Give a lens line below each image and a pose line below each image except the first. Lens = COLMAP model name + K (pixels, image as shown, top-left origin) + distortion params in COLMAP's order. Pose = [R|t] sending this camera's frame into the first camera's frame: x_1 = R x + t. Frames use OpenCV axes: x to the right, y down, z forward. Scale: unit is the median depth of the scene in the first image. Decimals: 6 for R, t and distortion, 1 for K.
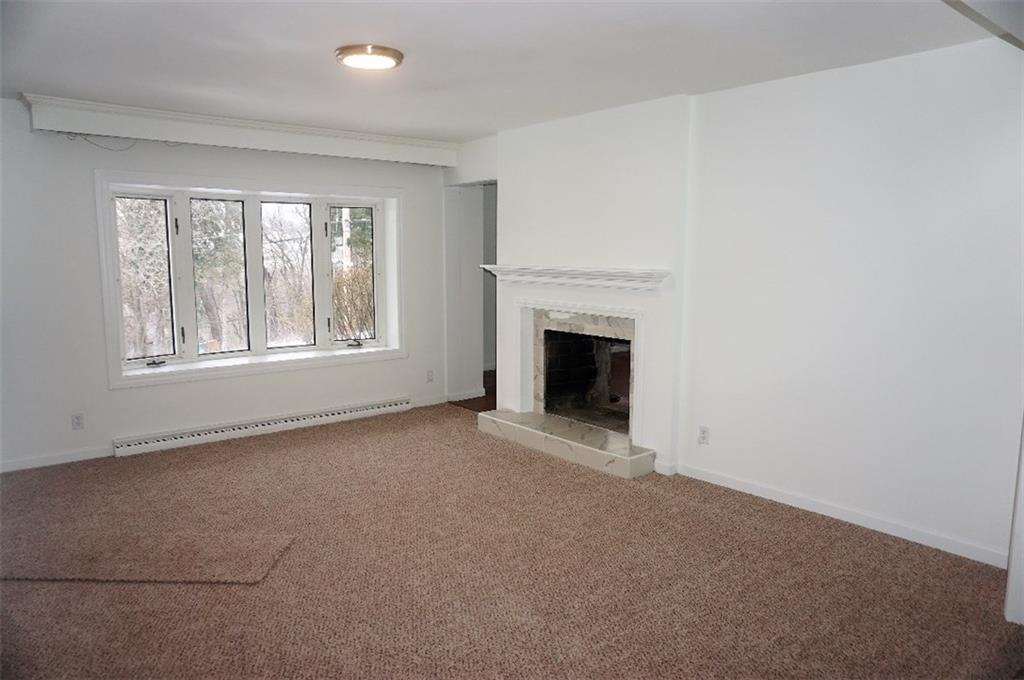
lens RADIAL K [[672.8, 0, 509.2], [0, 672.8, 332.9], [0, 0, 1]] dist [-0.035722, 0.010866]
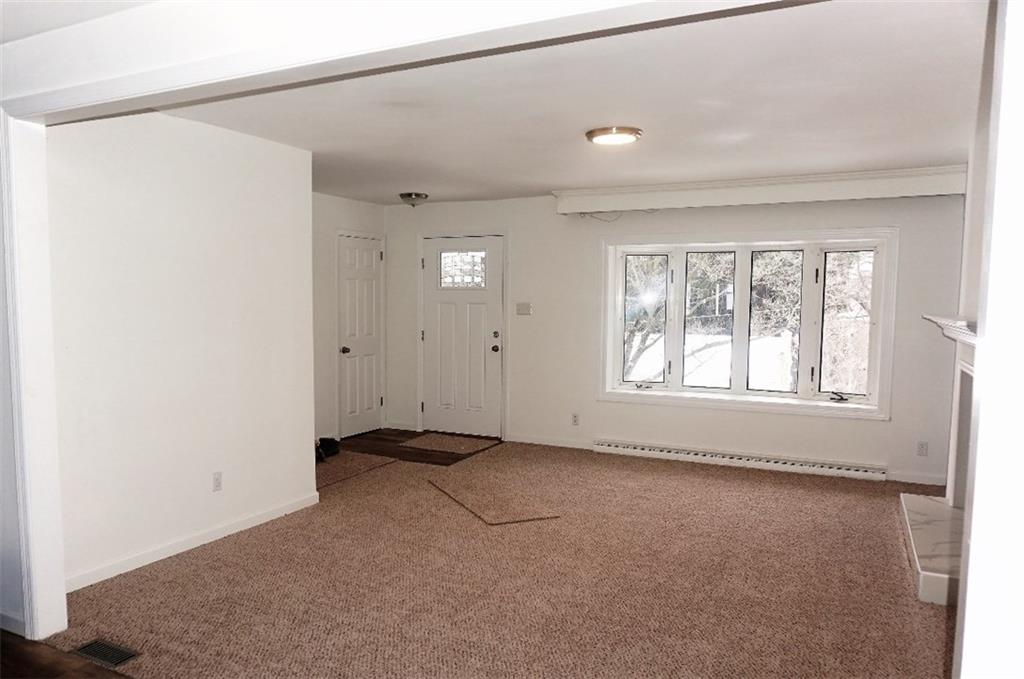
lens RADIAL K [[723.8, 0, 485.7], [0, 723.8, 346.9], [0, 0, 1]] dist [-0.056428, 0.022412]
pose [[0.405099, 0.059918, -0.912307, 0.581423], [-0.114677, 0.993300, 0.014316, -0.014349], [0.907052, 0.098822, 0.409256, 0.183765]]
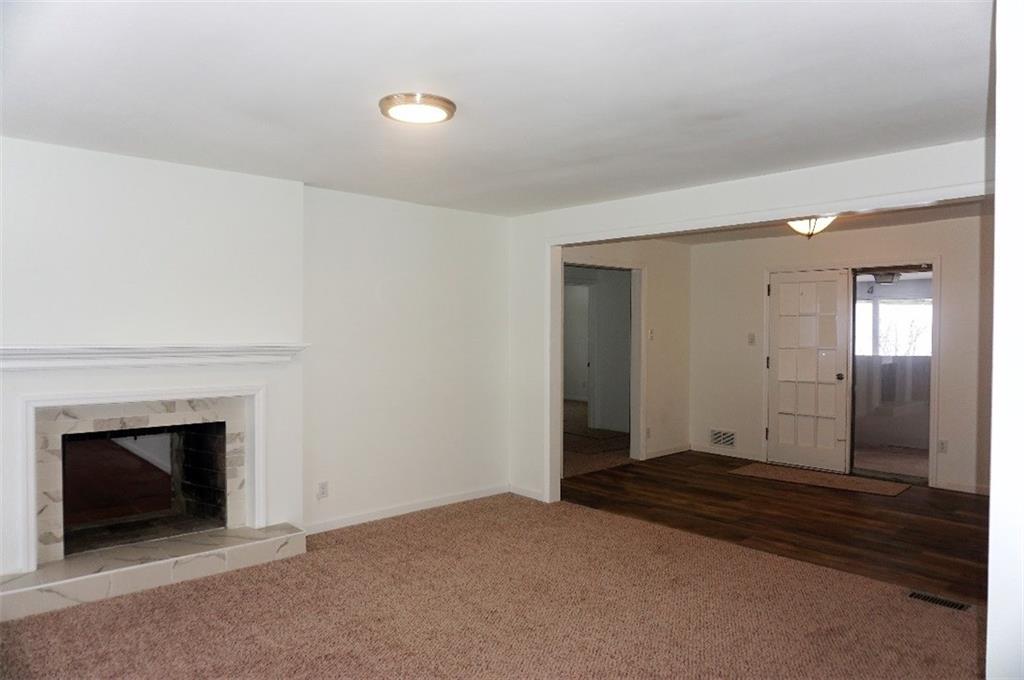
lens RADIAL K [[672.8, 0, 510.0], [0, 672.8, 339.5], [0, 0, 1]] dist [-0.035722, 0.010866]
pose [[-0.038644, -0.016241, 0.999121, -0.700497], [0.115341, 0.993112, 0.020605, -0.069088], [-0.992574, 0.116036, -0.036505, 0.598023]]
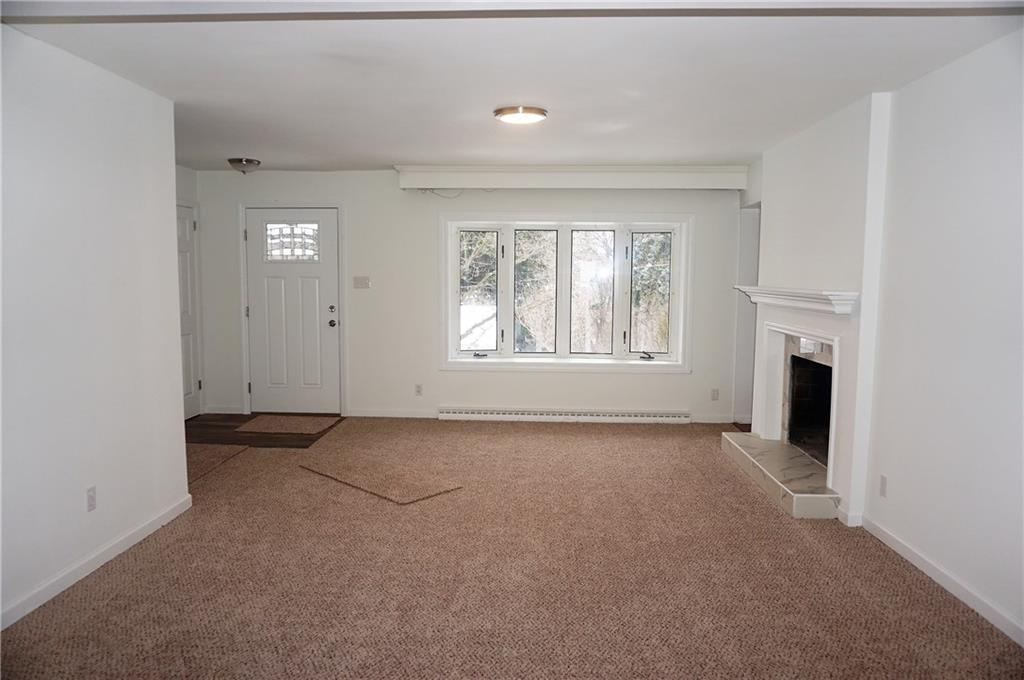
lens RADIAL K [[670.4, 0, 513.3], [0, 670.4, 332.3], [0, 0, 1]] dist [-0.050677, 0.021973]
pose [[0.750751, 0.059402, -0.657909, 0.401209], [-0.084039, 0.996445, -0.005930, 0.002348], [0.655218, 0.059742, 0.753074, 0.042806]]
